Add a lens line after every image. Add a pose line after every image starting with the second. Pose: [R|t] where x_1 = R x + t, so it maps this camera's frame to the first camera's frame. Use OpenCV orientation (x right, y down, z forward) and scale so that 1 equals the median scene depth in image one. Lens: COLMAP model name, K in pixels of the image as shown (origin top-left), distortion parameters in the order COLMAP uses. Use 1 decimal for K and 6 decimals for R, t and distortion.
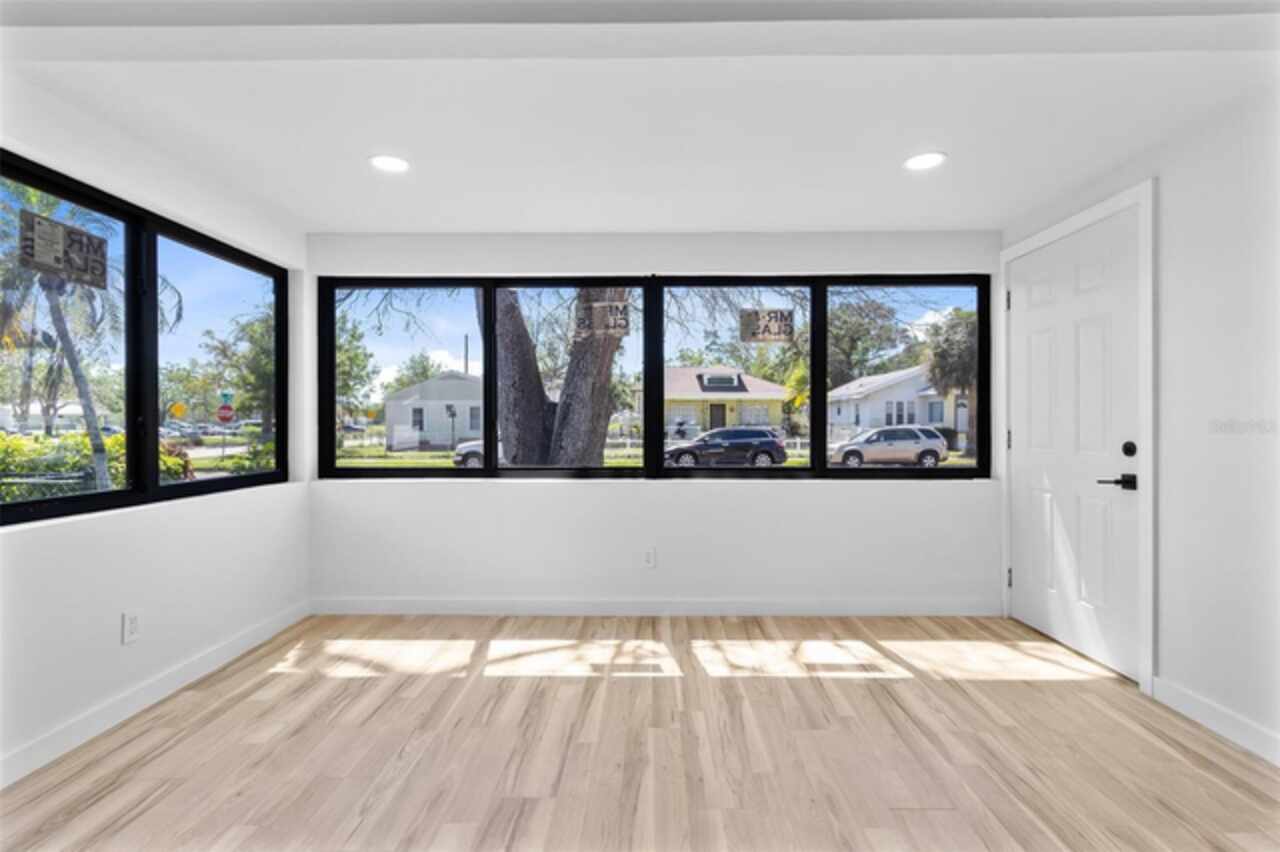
lens RADIAL K [[597.3, 0, 648.3], [0, 597.3, 426.9], [0, 0, 1]] dist [-0.004776, -0.000479]
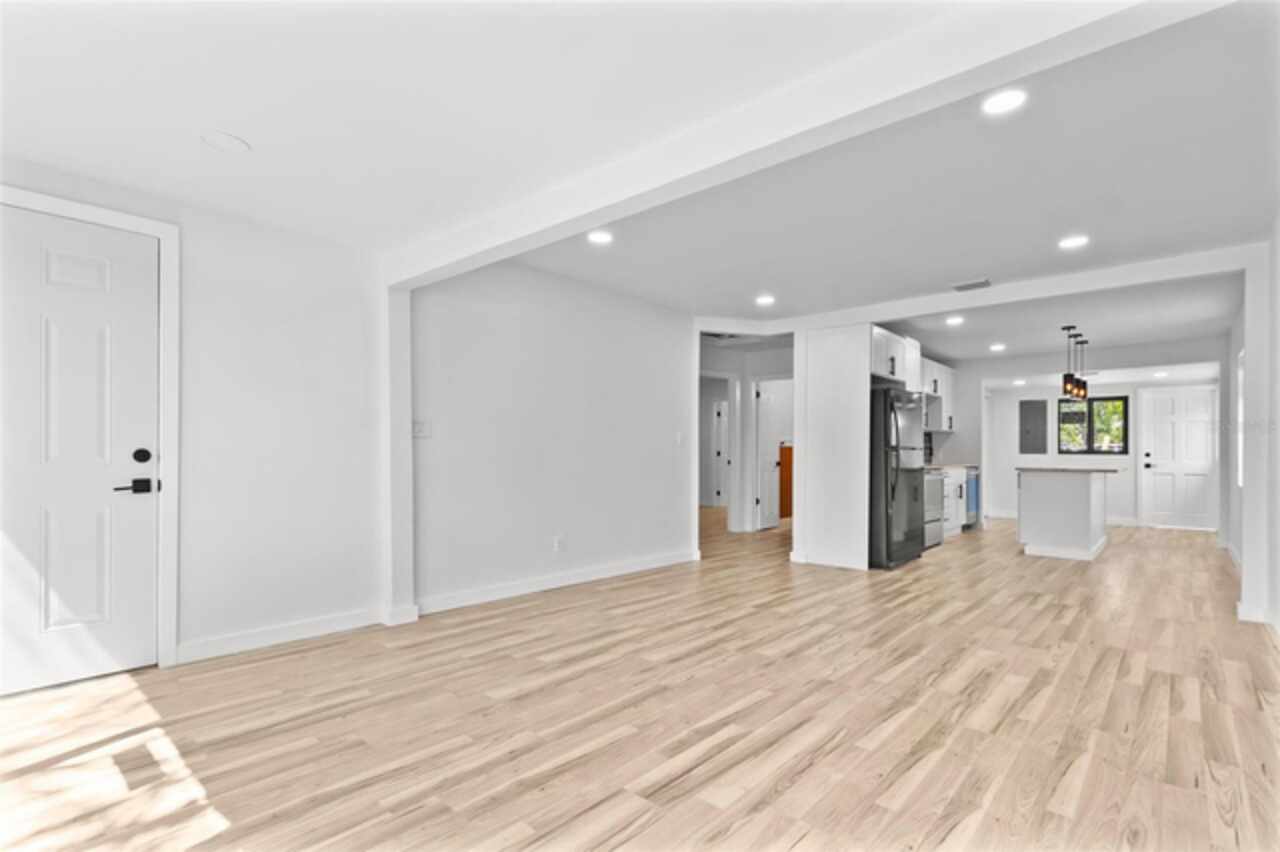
lens RADIAL K [[597.3, 0, 648.8], [0, 597.3, 449.5], [0, 0, 1]] dist [-0.004776, -0.000479]
pose [[-0.754704, -0.002090, 0.656062, -0.673362], [-0.003531, 0.999993, -0.000876, 0.026419], [-0.656055, -0.002977, -0.754707, 1.361188]]
